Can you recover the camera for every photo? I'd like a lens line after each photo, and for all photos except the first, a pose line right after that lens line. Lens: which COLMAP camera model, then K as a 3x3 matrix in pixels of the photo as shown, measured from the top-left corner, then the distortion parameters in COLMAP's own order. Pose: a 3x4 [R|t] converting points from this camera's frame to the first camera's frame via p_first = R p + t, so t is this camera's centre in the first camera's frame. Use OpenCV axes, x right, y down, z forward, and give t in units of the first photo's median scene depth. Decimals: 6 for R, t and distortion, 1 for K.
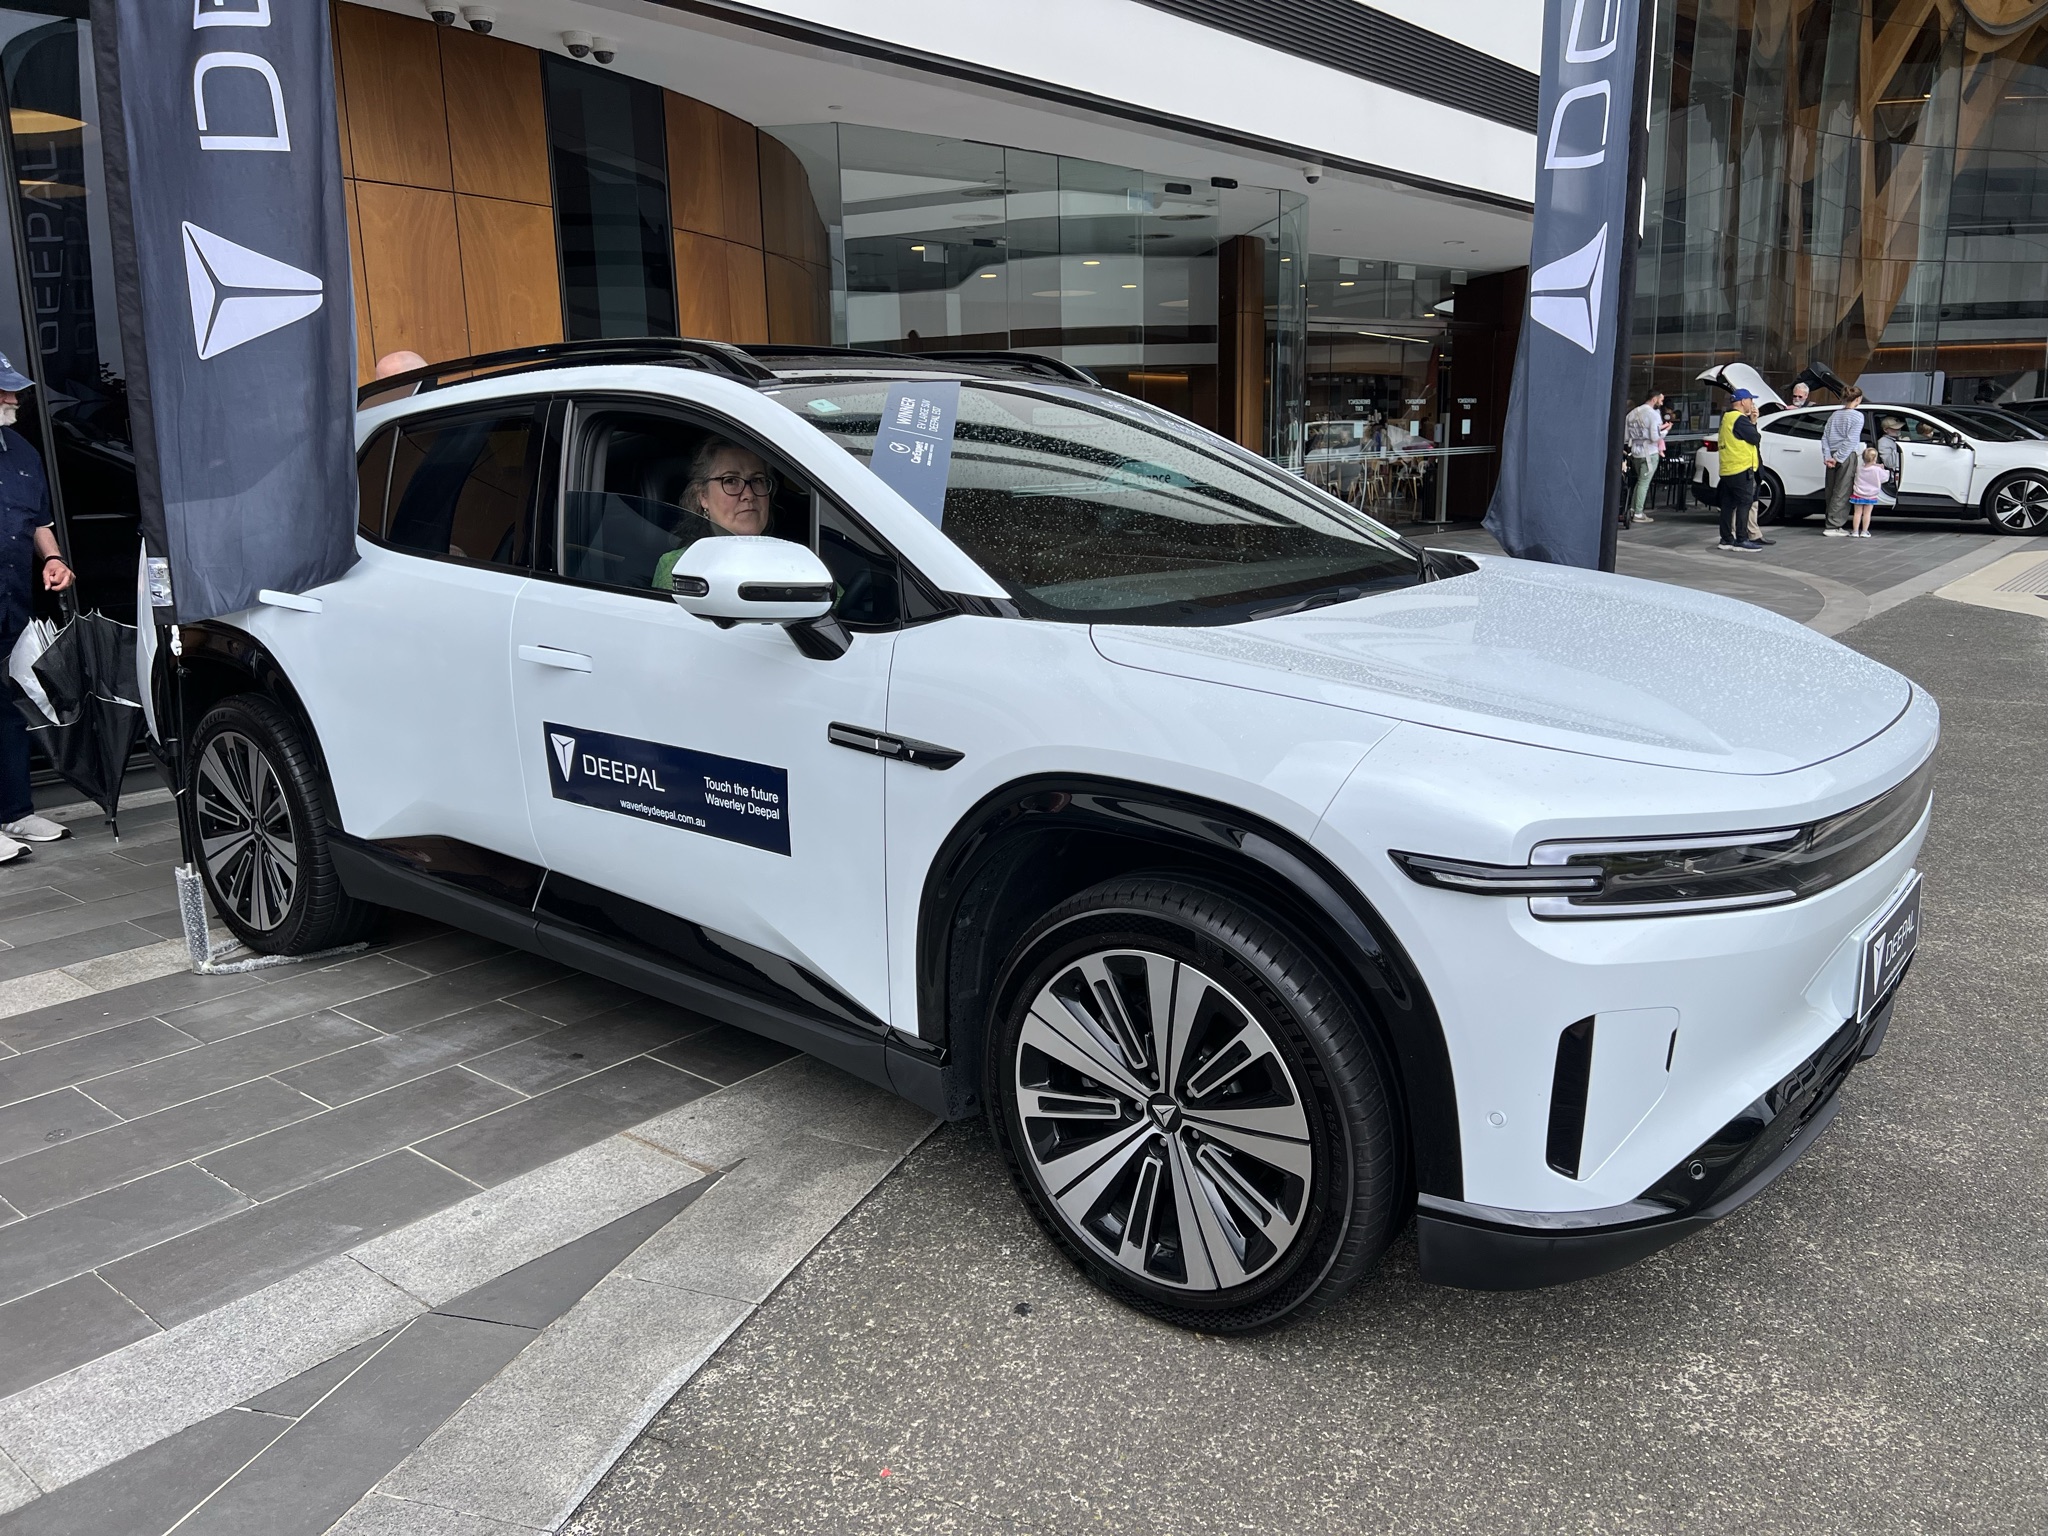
lens RADIAL K [[1560.3, 0, 1035.4], [0, 1560.3, 766.3], [0, 0, 1]] dist [0.019293, -0.002020]
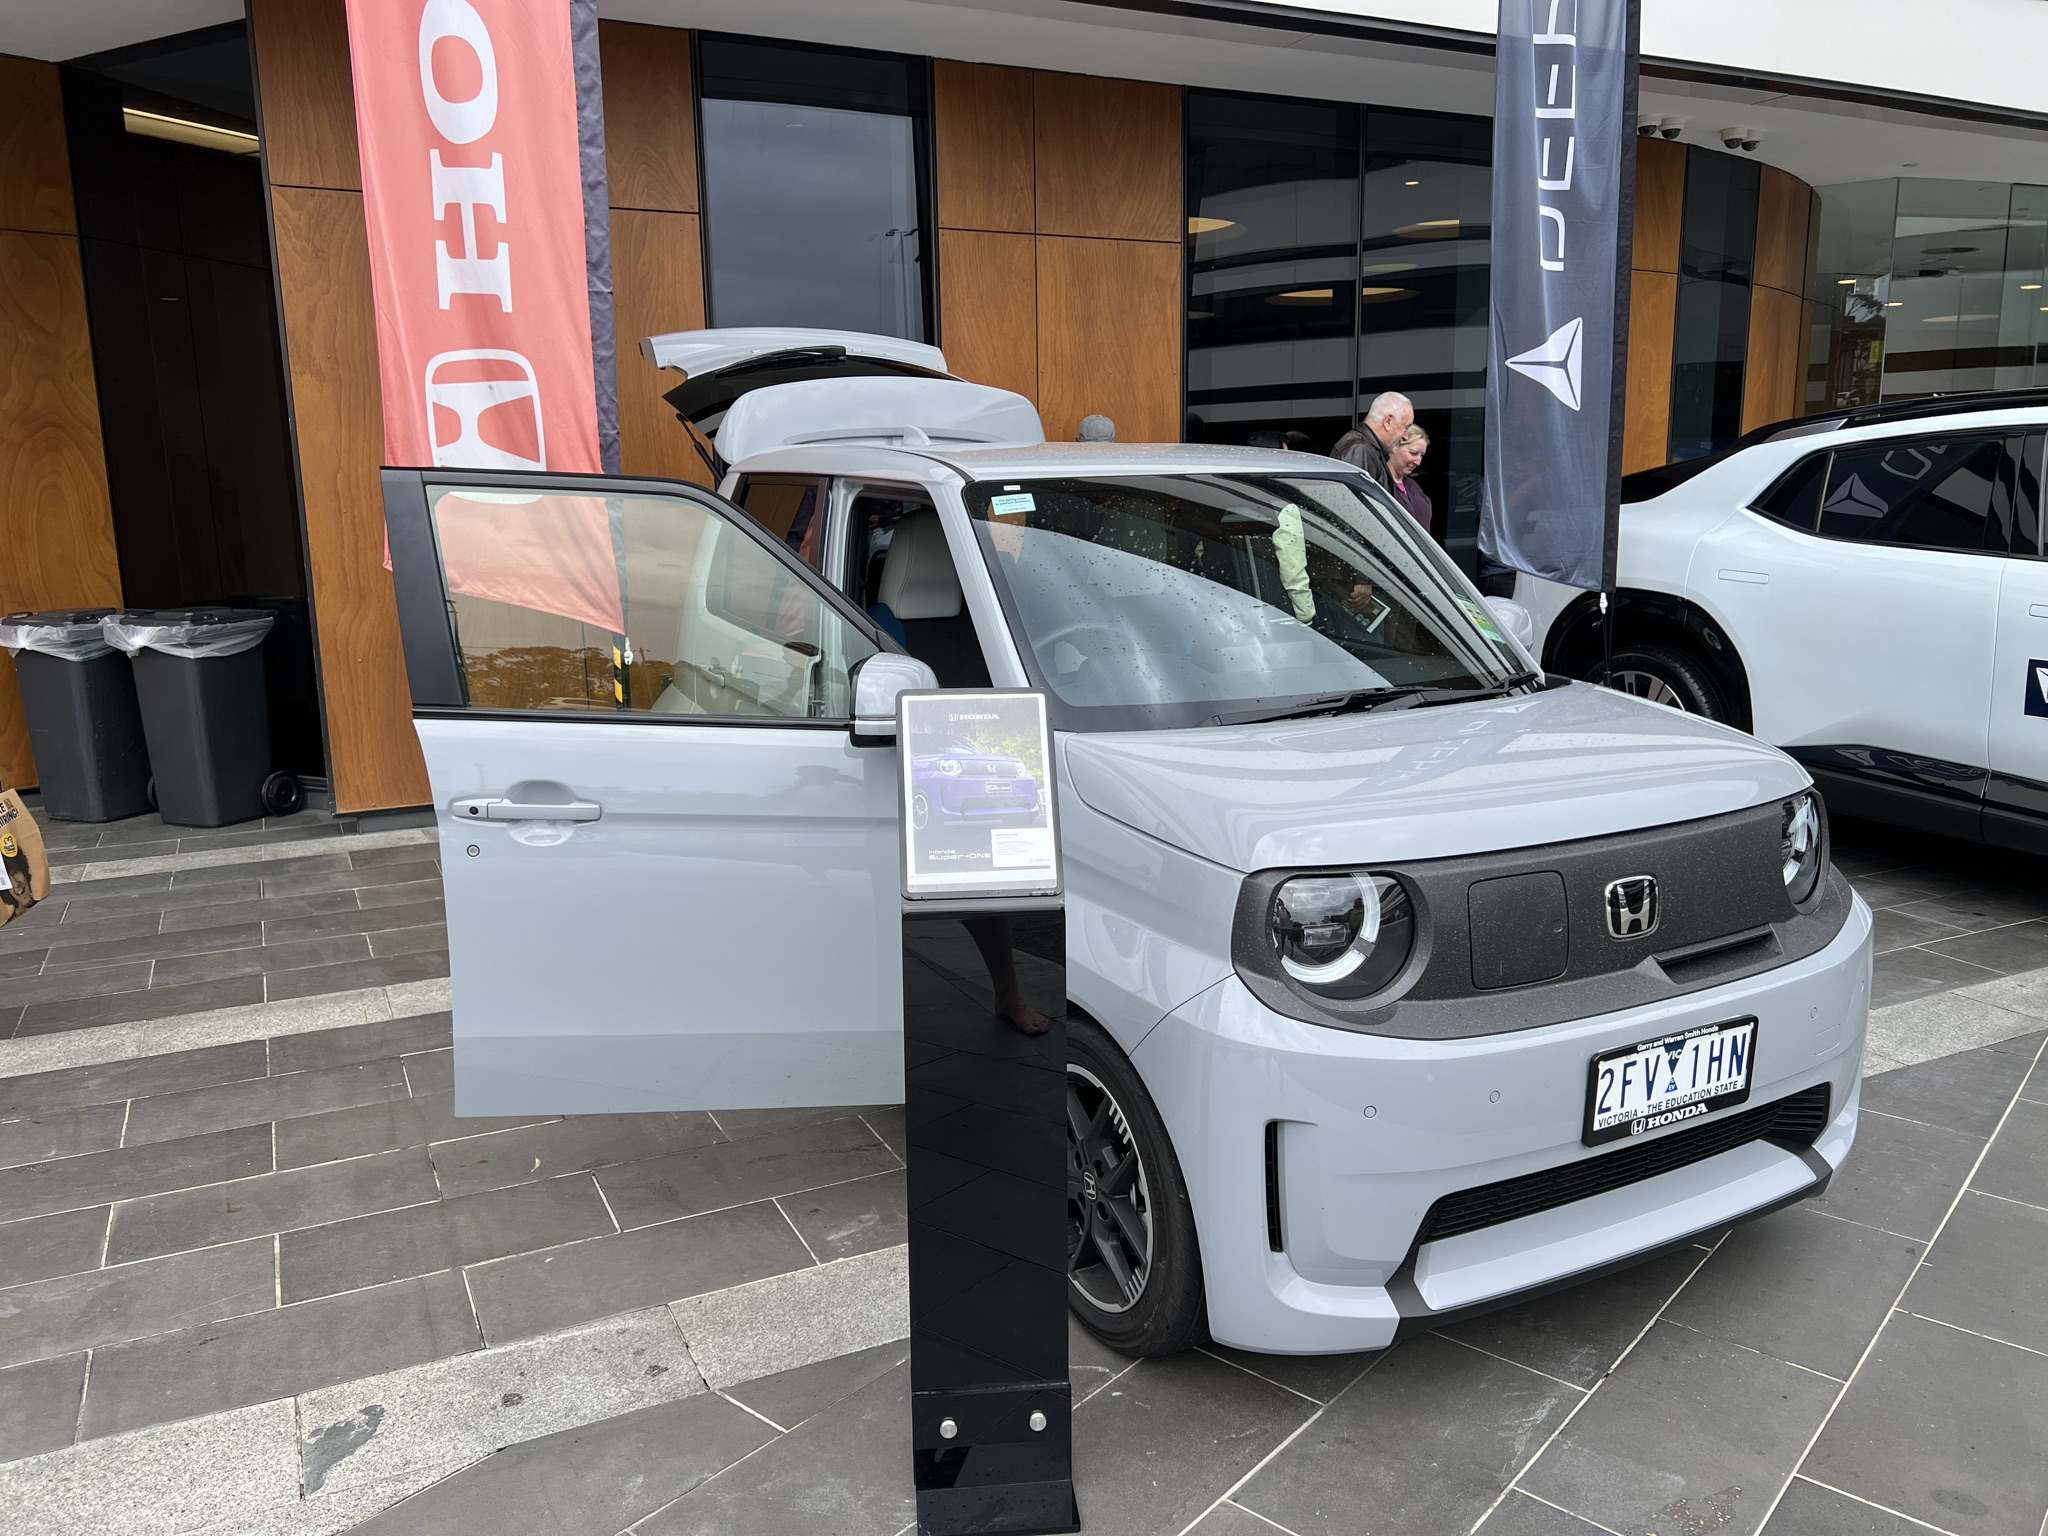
lens RADIAL K [[1560.3, 0, 1025.5], [0, 1560.3, 758.4], [0, 0, 1]] dist [0.019293, -0.002020]
pose [[0.904720, 0.078490, -0.418714, -0.626451], [-0.090364, 0.995872, -0.008567, 0.179328], [0.416313, 0.045588, 0.908078, -0.751846]]
